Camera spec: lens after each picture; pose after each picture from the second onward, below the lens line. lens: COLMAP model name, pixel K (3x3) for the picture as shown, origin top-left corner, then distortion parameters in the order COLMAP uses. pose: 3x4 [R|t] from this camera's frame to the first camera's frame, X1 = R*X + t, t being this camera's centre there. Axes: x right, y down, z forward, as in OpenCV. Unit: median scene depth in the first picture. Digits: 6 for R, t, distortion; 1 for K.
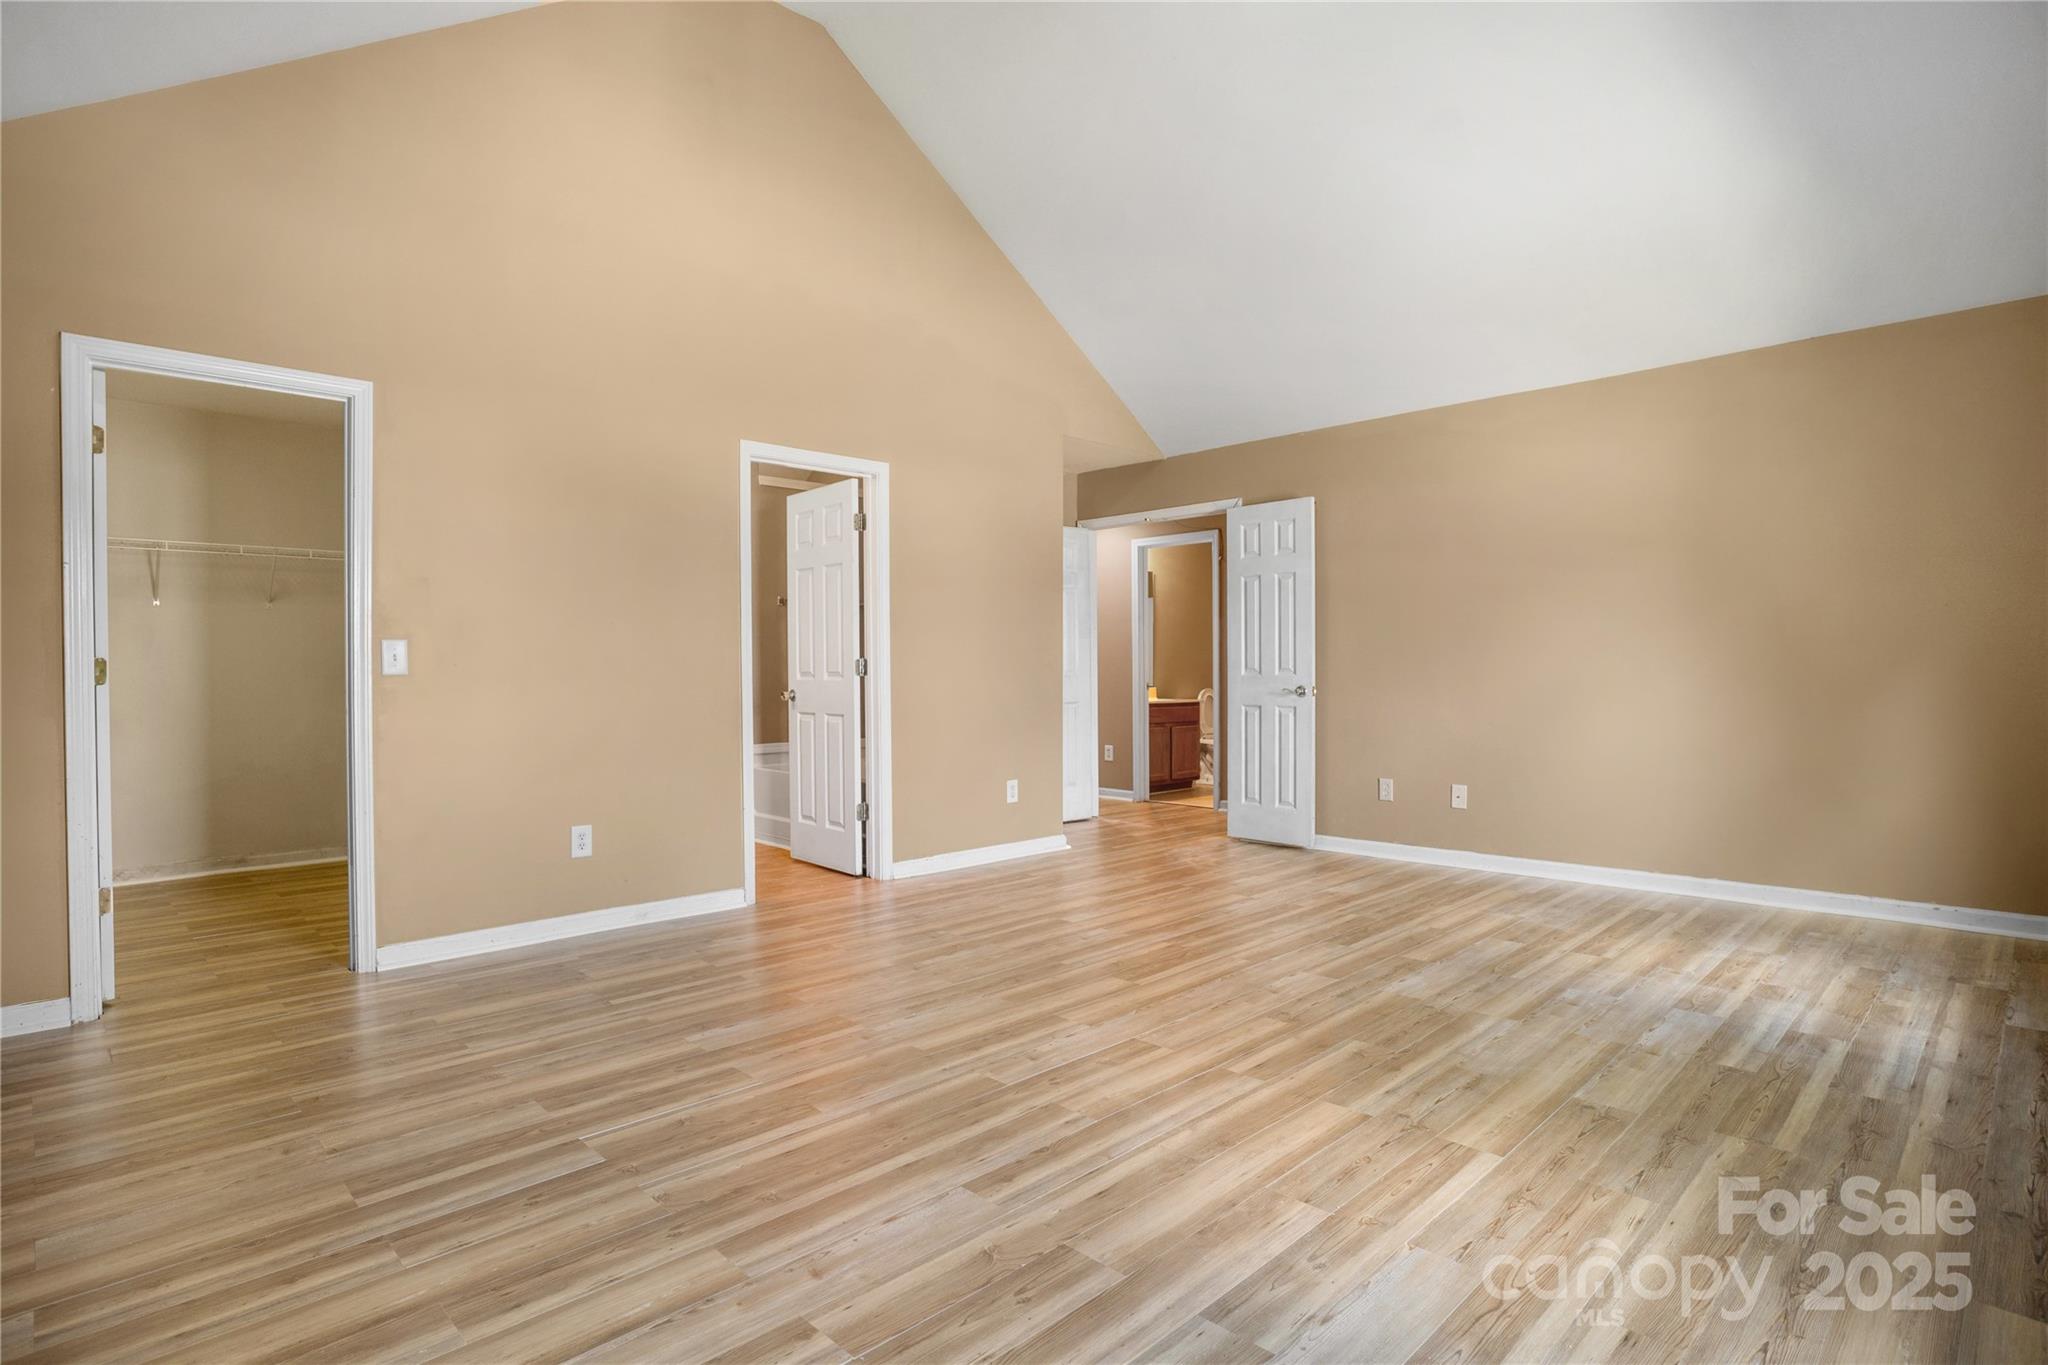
lens RADIAL K [[1061.3, 0, 1024.0], [0, 1061.3, 682.5], [0, 0, 1]] dist [0.000054, 0.000352]
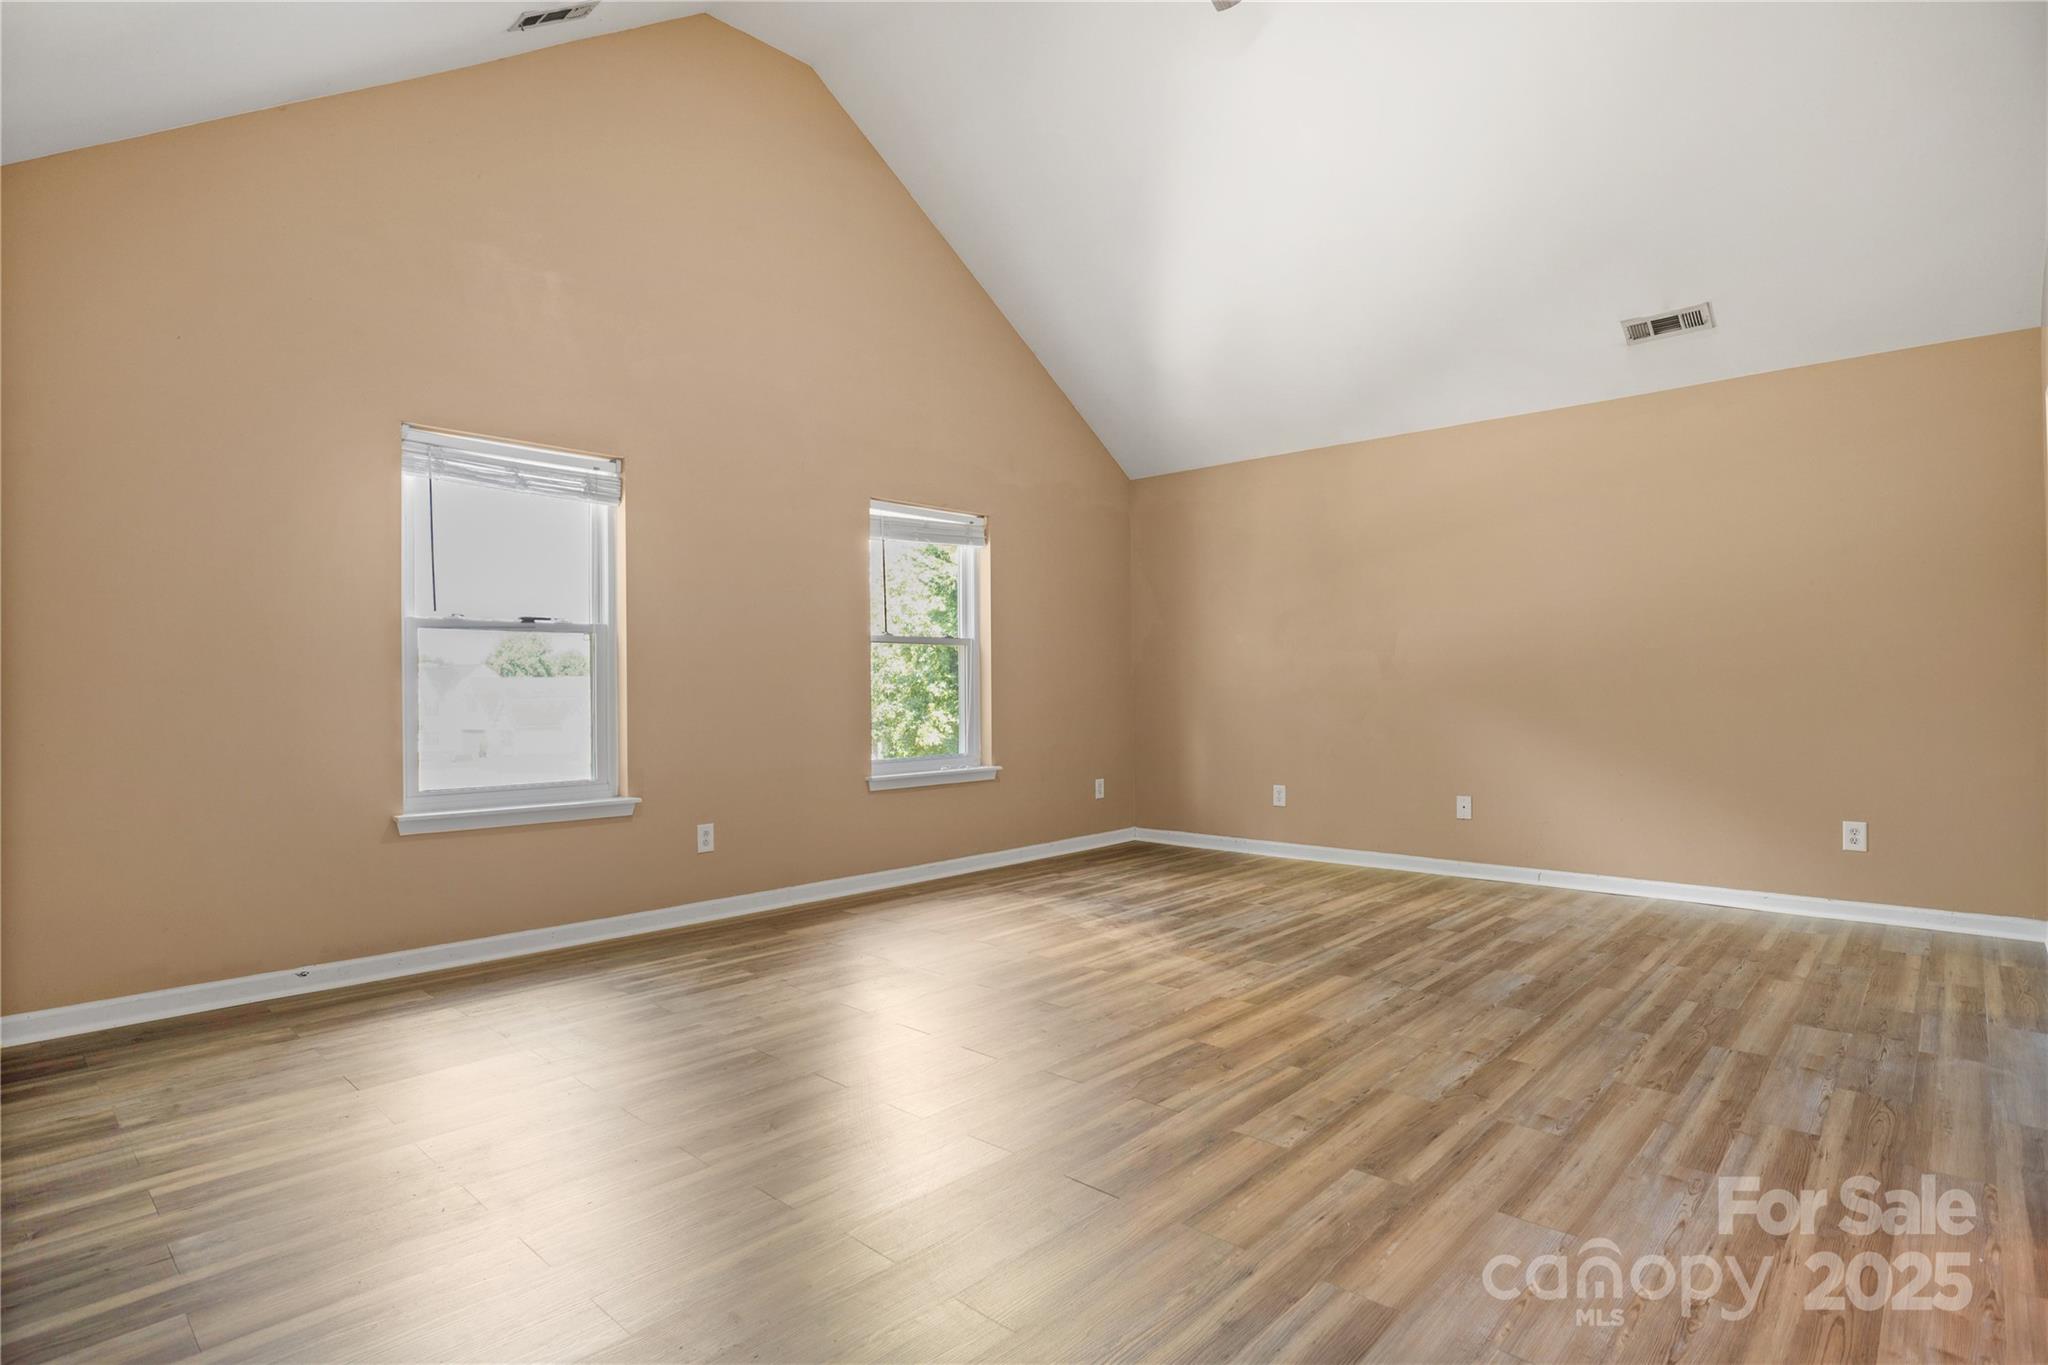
lens RADIAL K [[1061.3, 0, 1024.0], [0, 1061.3, 682.5], [0, 0, 1]] dist [0.000054, 0.000352]
pose [[-0.999003, 0.010133, -0.043480, 0.298549], [0.009907, 0.999936, 0.005412, -0.021225], [0.043532, 0.004975, -0.999040, 1.989720]]
